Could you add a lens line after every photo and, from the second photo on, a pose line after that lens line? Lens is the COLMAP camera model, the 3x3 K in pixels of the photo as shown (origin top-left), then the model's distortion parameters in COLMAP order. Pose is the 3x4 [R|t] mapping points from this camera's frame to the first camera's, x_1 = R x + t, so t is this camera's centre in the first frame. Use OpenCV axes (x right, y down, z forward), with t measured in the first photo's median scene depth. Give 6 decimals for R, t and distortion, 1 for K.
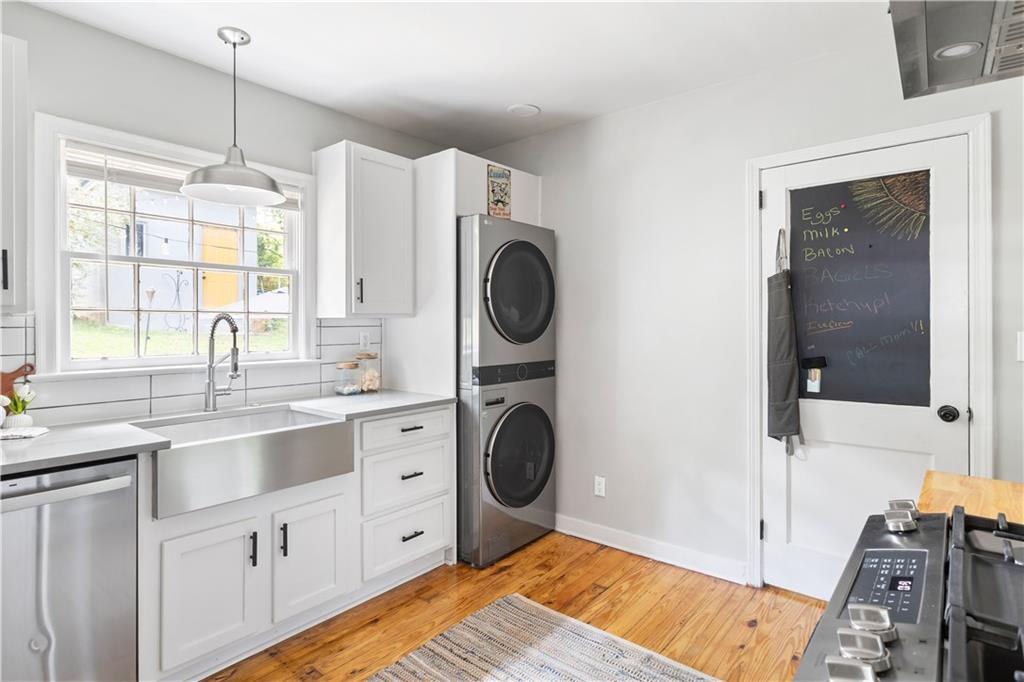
lens RADIAL K [[531.7, 0, 522.3], [0, 531.7, 324.7], [0, 0, 1]] dist [-0.012694, -0.000206]
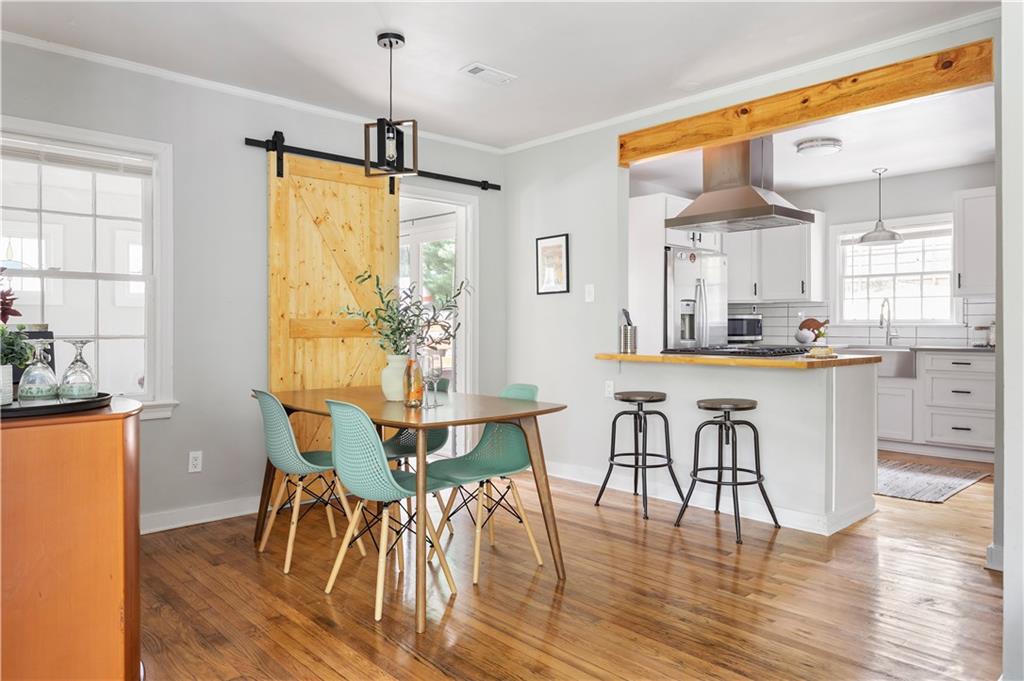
lens RADIAL K [[684.8, 0, 511.3], [0, 684.8, 332.9], [0, 0, 1]] dist [-0.002504, -0.000461]
pose [[-0.138602, 0.010656, -0.990291, 1.868325], [0.000808, 0.999943, 0.010647, 0.069589], [0.990348, 0.000676, -0.138602, -0.082390]]
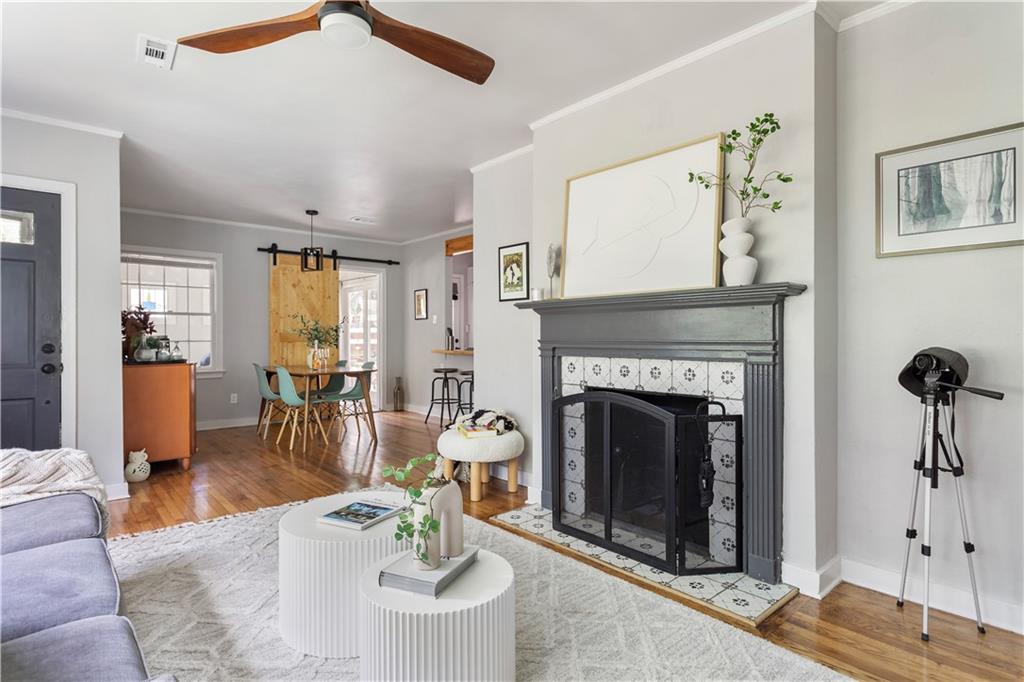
lens RADIAL K [[559.7, 0, 512.0], [0, 559.7, 342.7], [0, 0, 1]] dist [-0.005101, -0.000651]
pose [[-0.185346, 0.013280, -0.982584, 2.752482], [0.000205, 0.999909, 0.013476, 0.065980], [0.982673, 0.002296, -0.185332, 0.730614]]
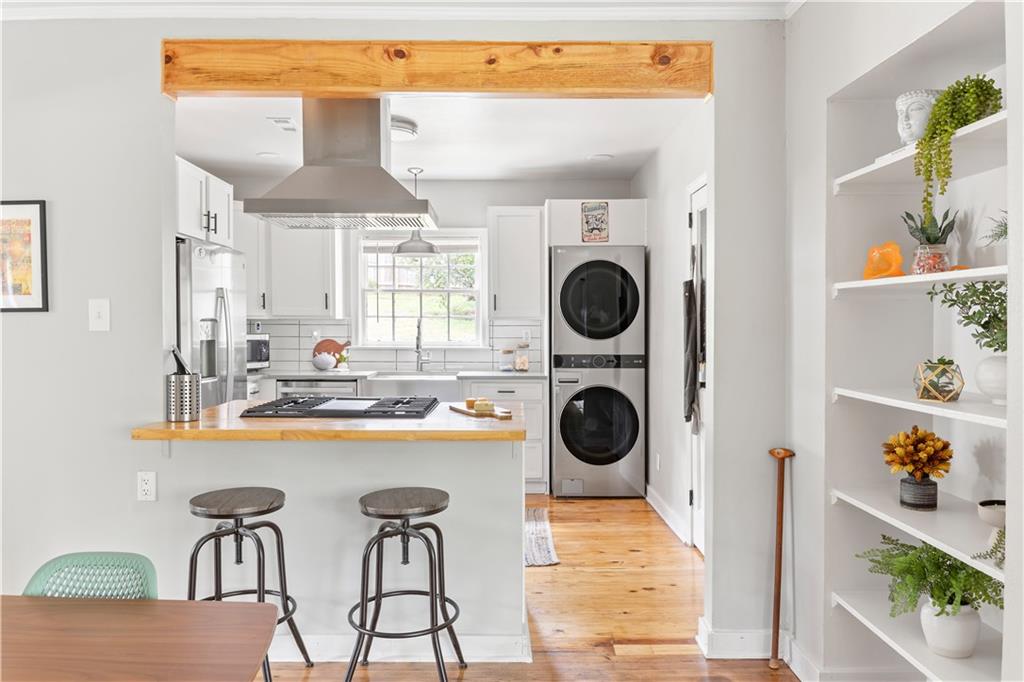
lens RADIAL K [[749.6, 0, 511.1], [0, 749.6, 341.4], [0, 0, 1]] dist [0.011025, -0.006797]
pose [[0.639473, 0.020217, -0.768548, 1.312891], [-0.005334, 0.999747, 0.021862, 0.001540], [0.768795, -0.009881, 0.639419, -0.341124]]
